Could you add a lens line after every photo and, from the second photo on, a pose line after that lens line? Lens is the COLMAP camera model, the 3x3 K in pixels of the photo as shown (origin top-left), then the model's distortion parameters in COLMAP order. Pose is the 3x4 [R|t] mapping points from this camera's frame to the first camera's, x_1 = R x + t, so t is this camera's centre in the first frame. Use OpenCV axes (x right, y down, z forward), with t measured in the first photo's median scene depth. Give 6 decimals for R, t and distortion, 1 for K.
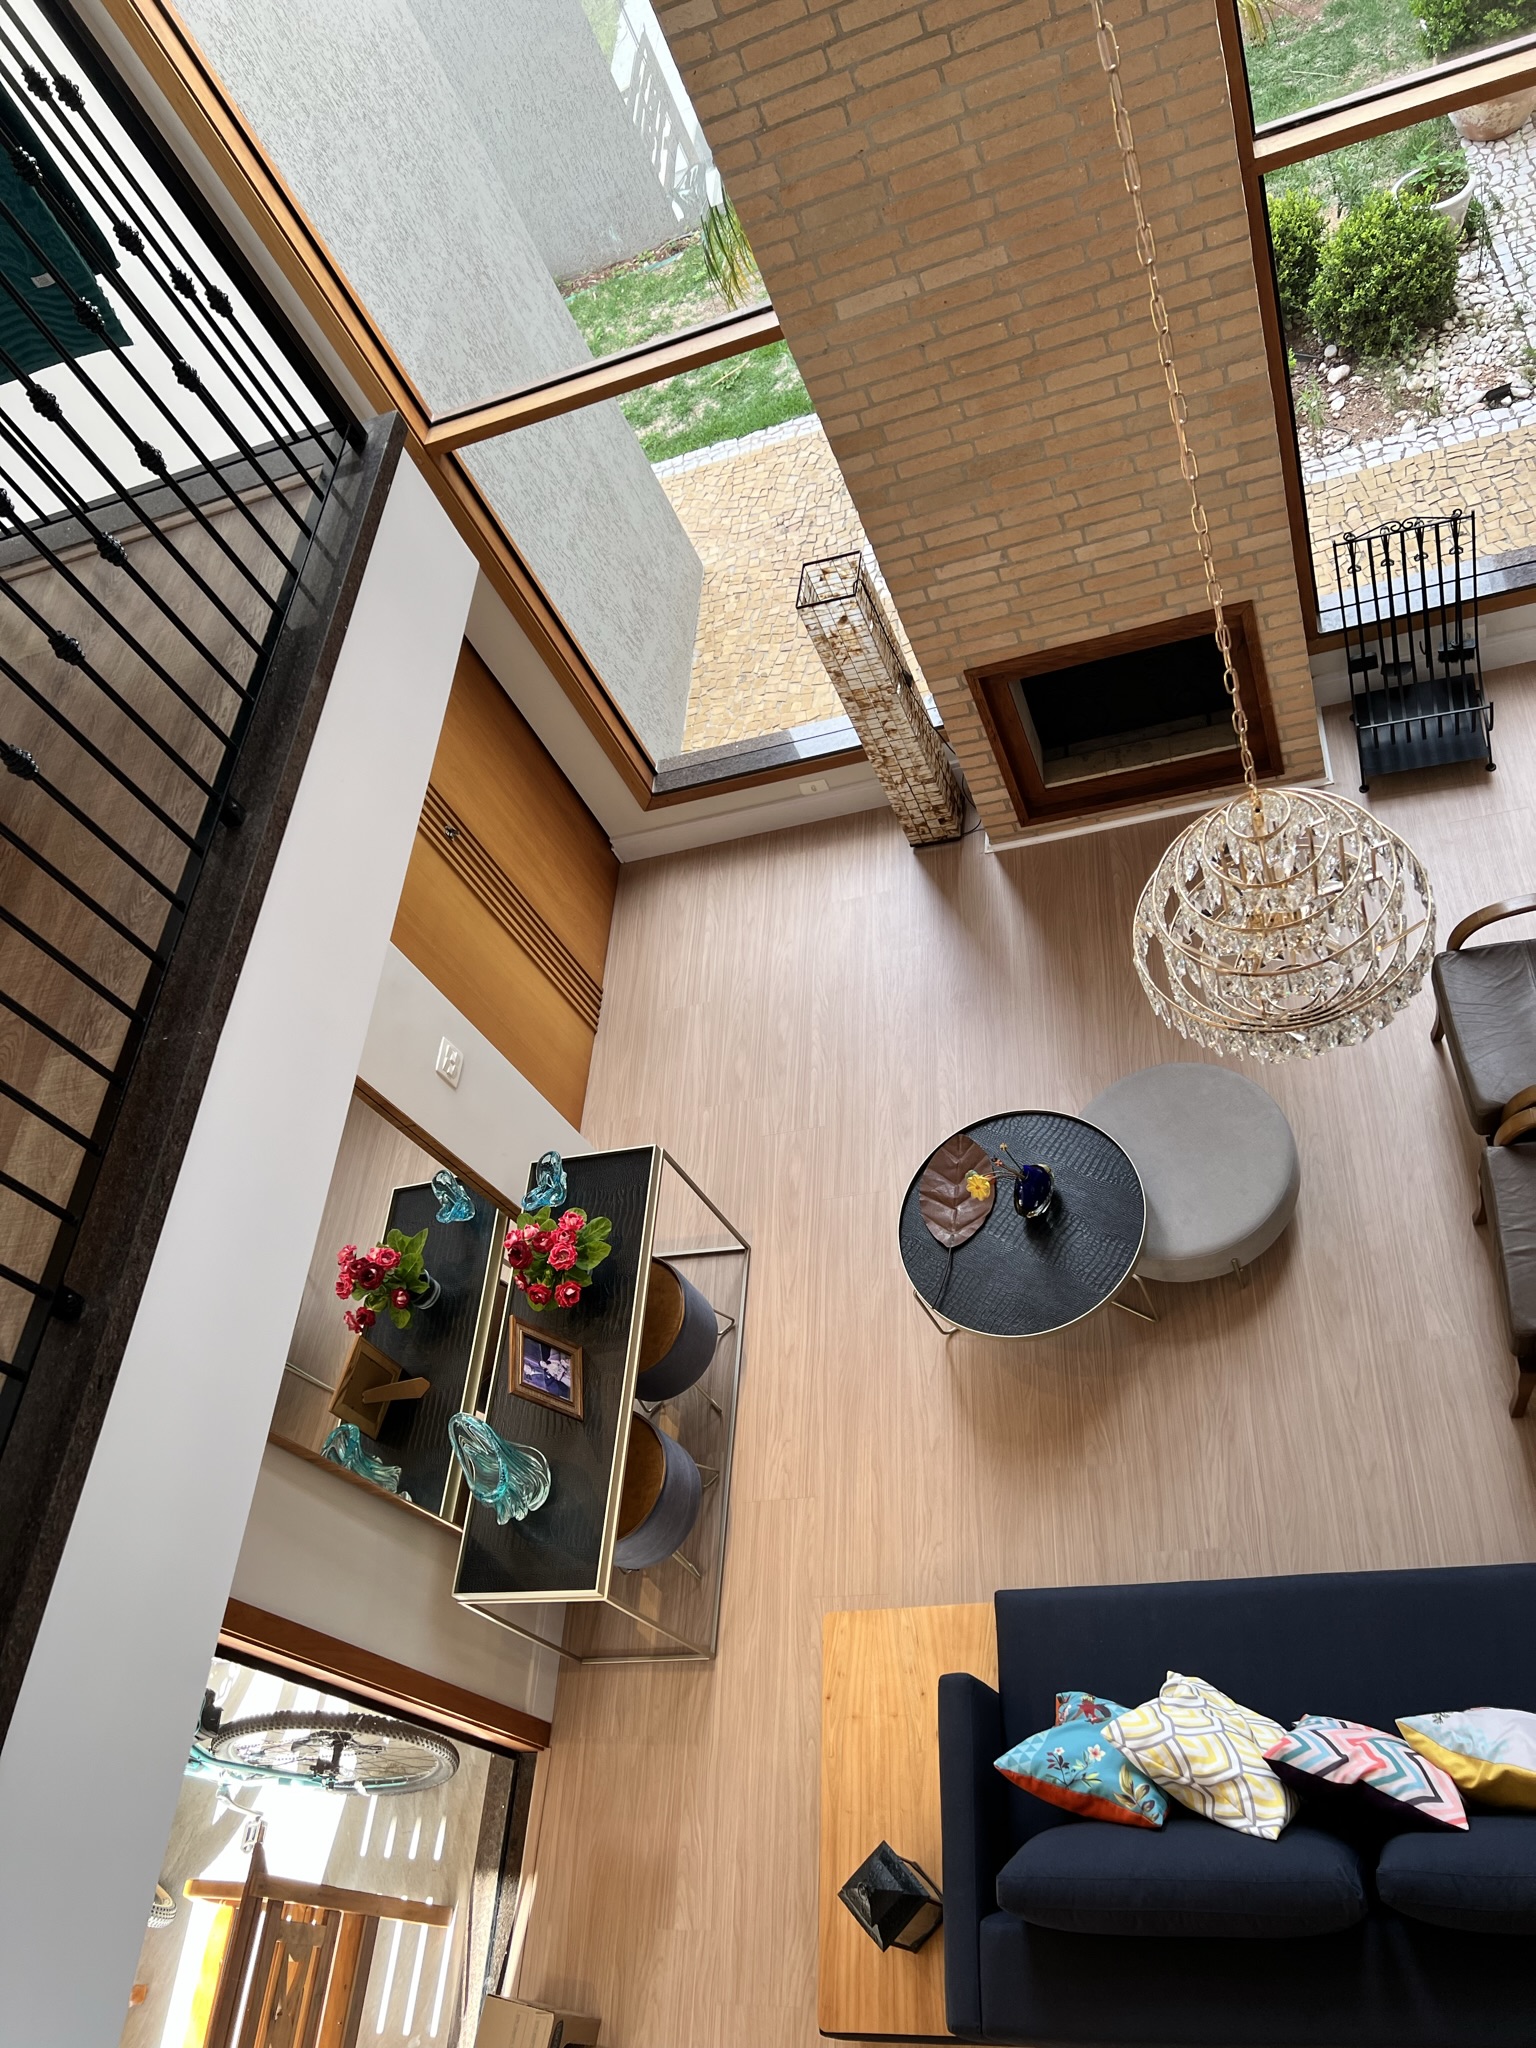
lens RADIAL K [[1544.8, 0, 788.8], [0, 1544.8, 1037.3], [0, 0, 1]] dist [0.053169, -0.055481]
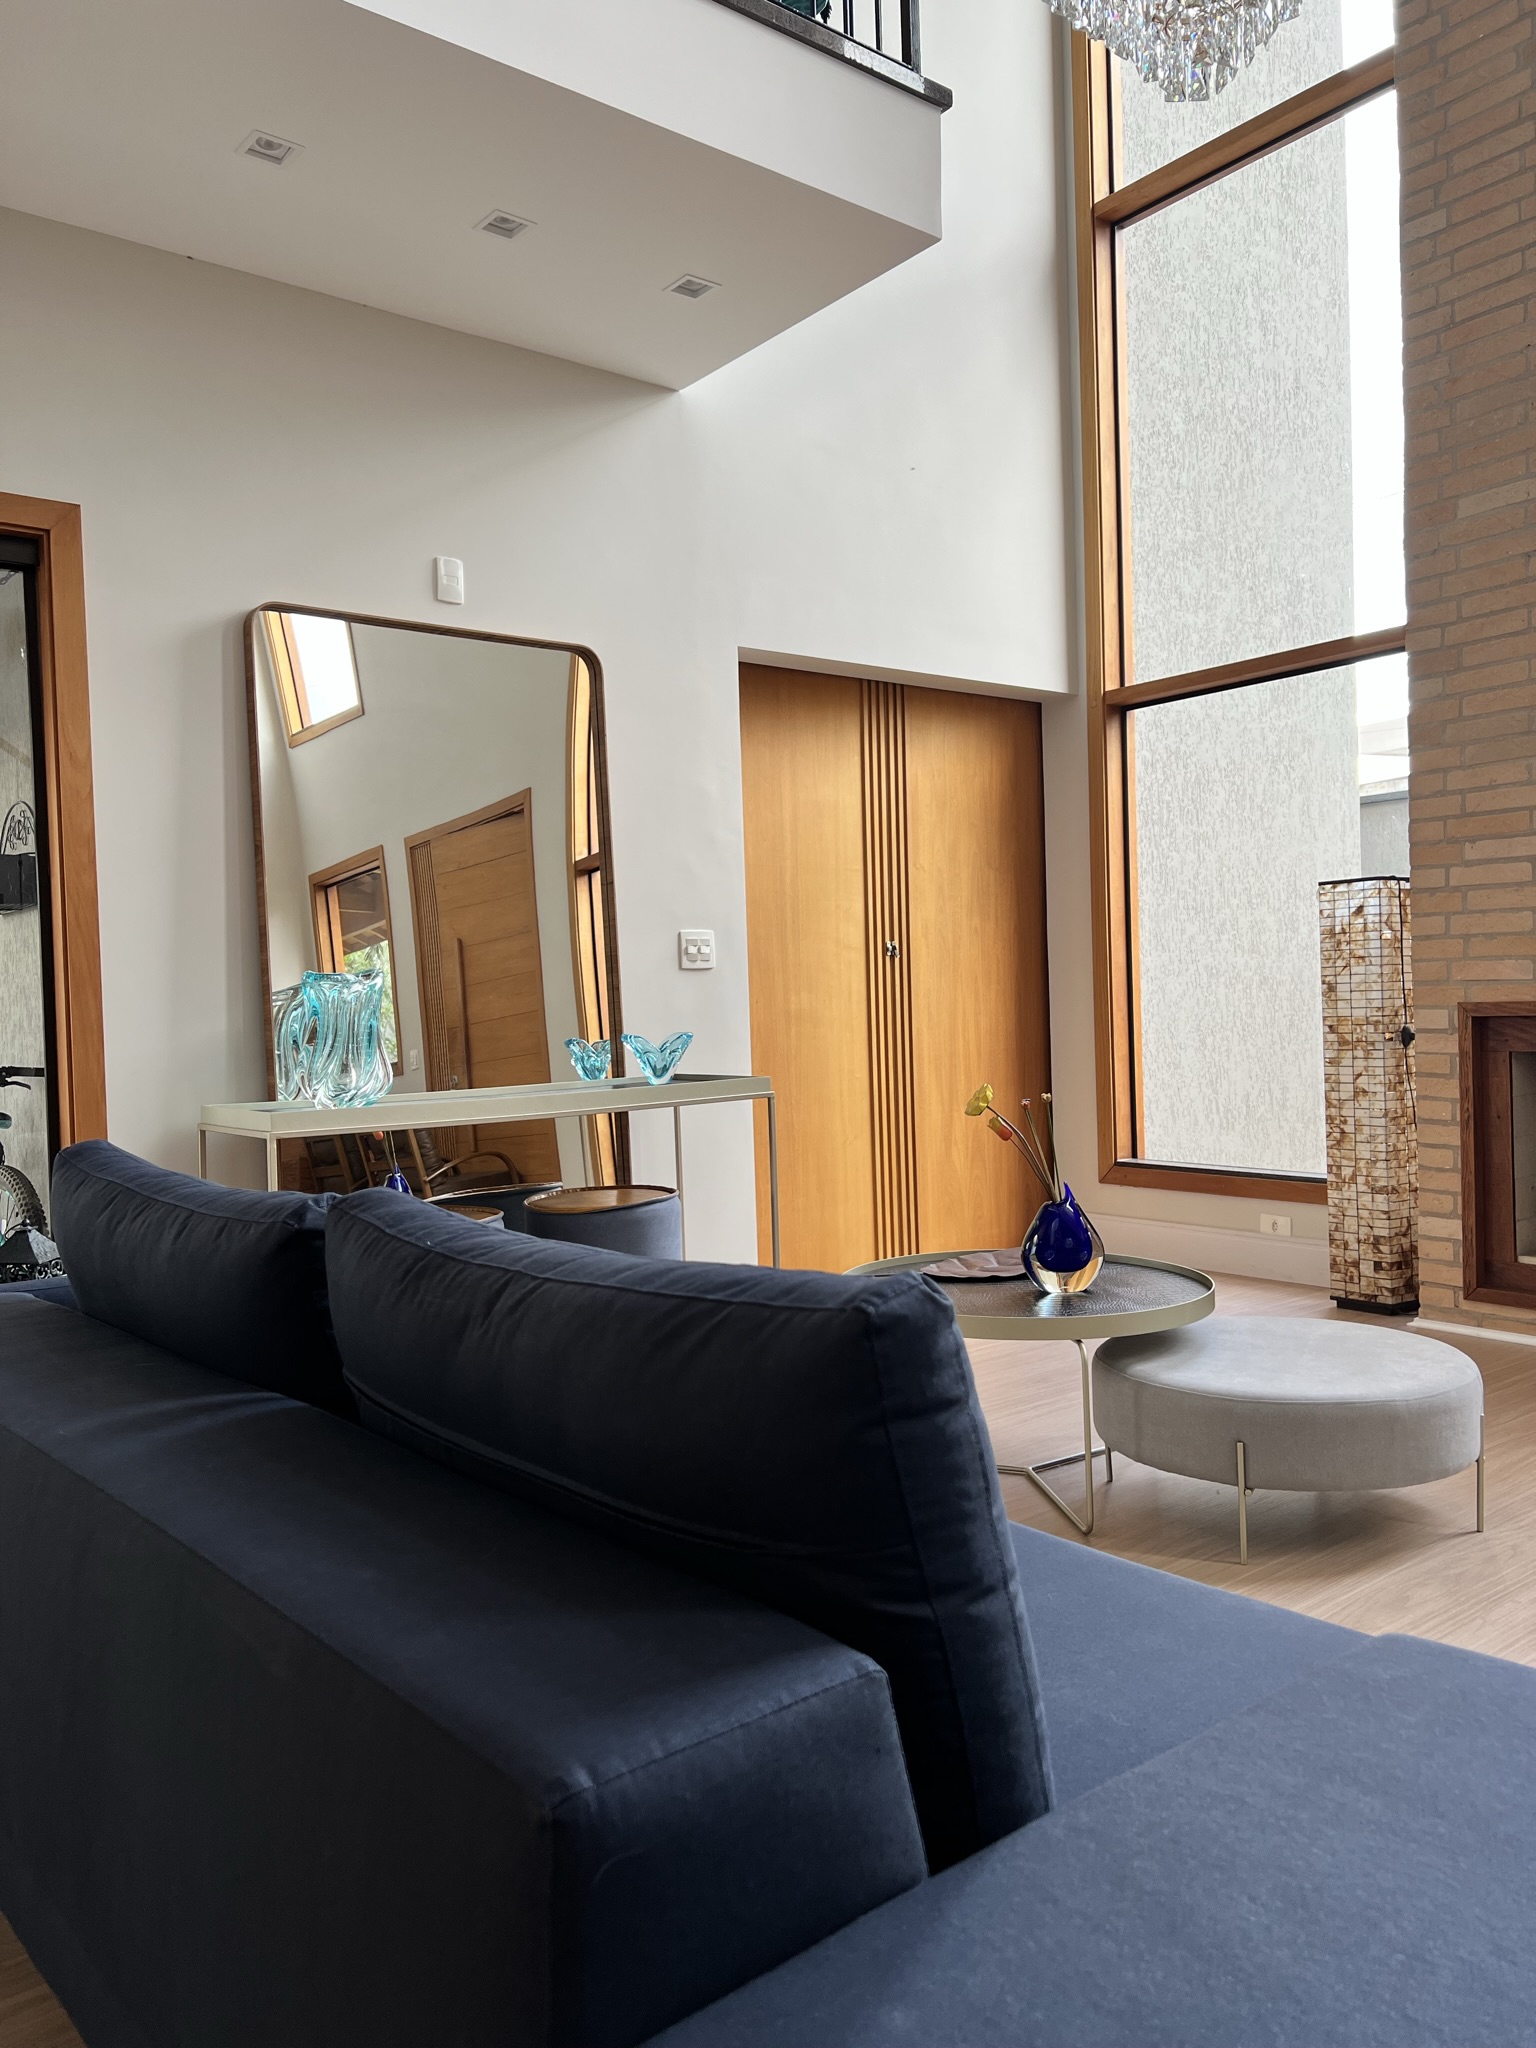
lens RADIAL K [[1544.8, 0, 771.2], [0, 1544.8, 1022.5], [0, 0, 1]] dist [0.053169, -0.055481]
pose [[0.640382, 0.356497, -0.680310, 0.542692], [-0.727208, 0.566443, -0.387699, 0.433260], [0.247143, 0.743002, 0.621987, 0.492826]]
